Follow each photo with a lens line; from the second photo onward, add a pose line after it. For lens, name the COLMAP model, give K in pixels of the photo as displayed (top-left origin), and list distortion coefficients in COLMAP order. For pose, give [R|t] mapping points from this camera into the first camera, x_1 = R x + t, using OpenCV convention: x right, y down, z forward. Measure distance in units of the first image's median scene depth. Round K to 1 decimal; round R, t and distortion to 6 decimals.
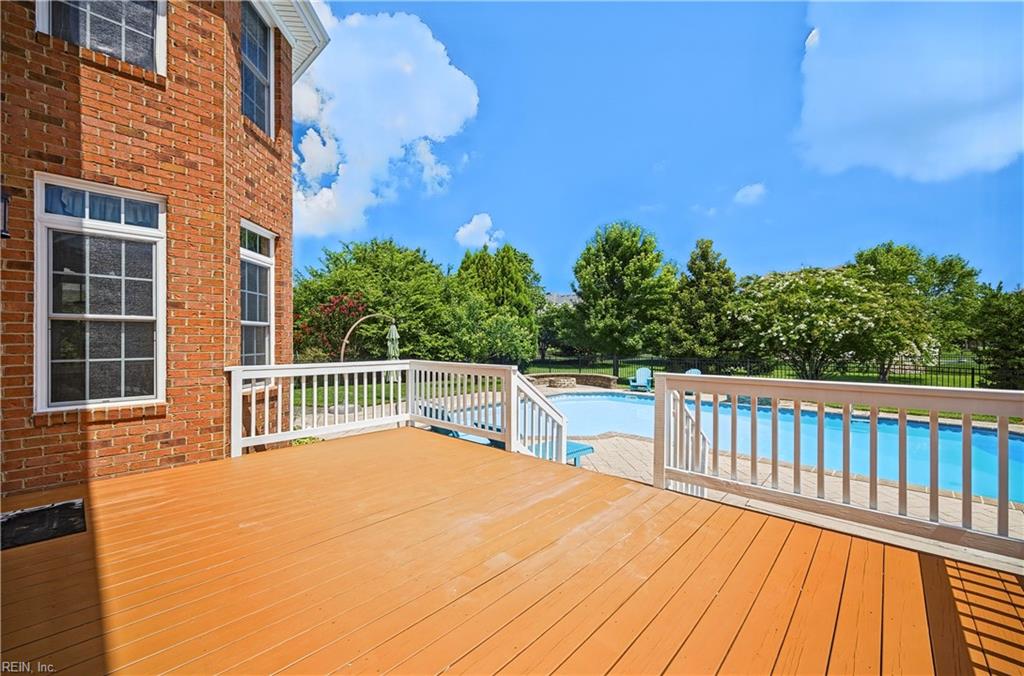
lens RADIAL K [[409.4, 0, 512.0], [0, 409.4, 338.0], [0, 0, 1]] dist [-0.007871, 0.000015]
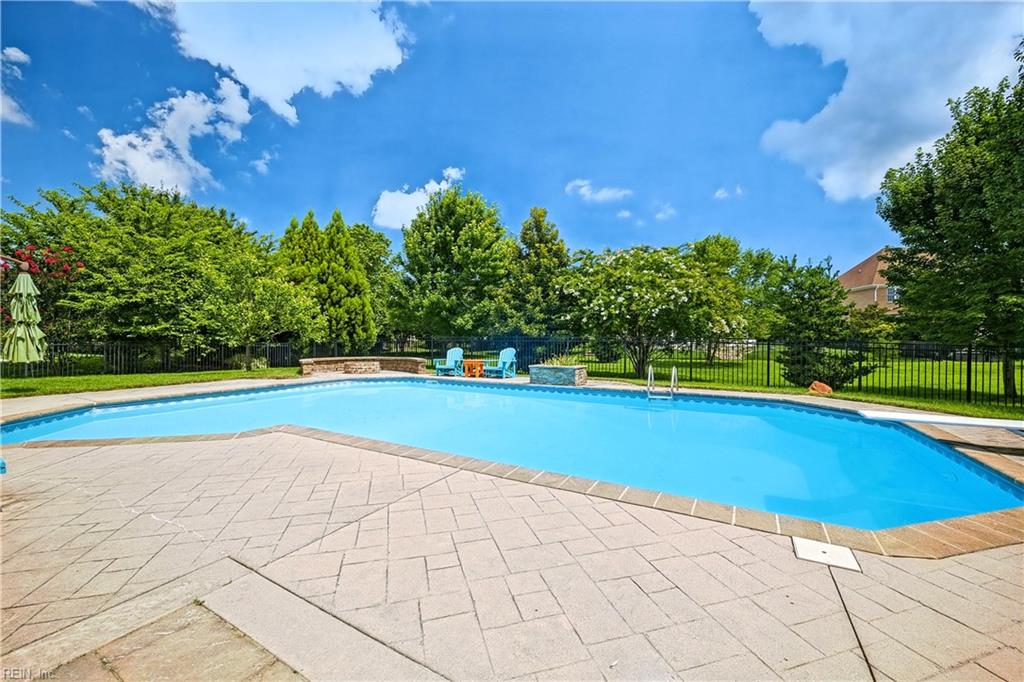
lens RADIAL K [[411.8, 0, 522.3], [0, 411.8, 340.1], [0, 0, 1]] dist [-0.018868, -0.004806]
pose [[0.963691, 0.000059, 0.267019, 0.213227], [-0.002120, 0.999970, 0.007430, 0.048058], [-0.267011, -0.007726, 0.963663, 0.142575]]
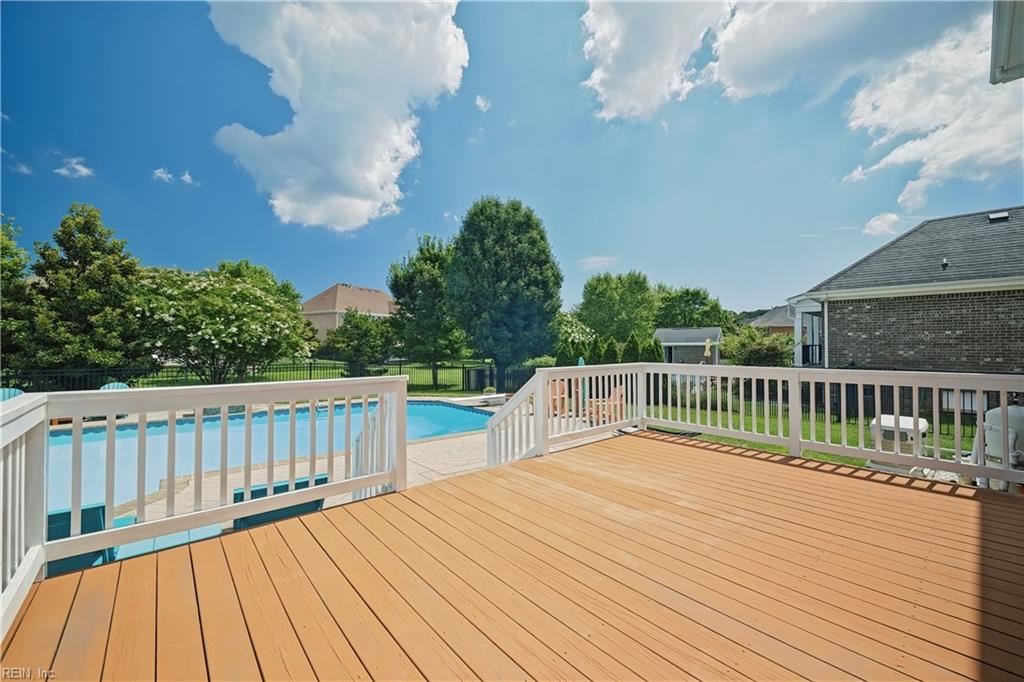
lens RADIAL K [[404.6, 0, 512.0], [0, 404.6, 341.0], [0, 0, 1]] dist [0.001929, 0.000058]
pose [[0.111054, 0.012619, 0.993734, -0.178055], [-0.009085, 0.999890, -0.011682, 0.002946], [-0.993773, -0.007730, 0.111156, 0.178610]]
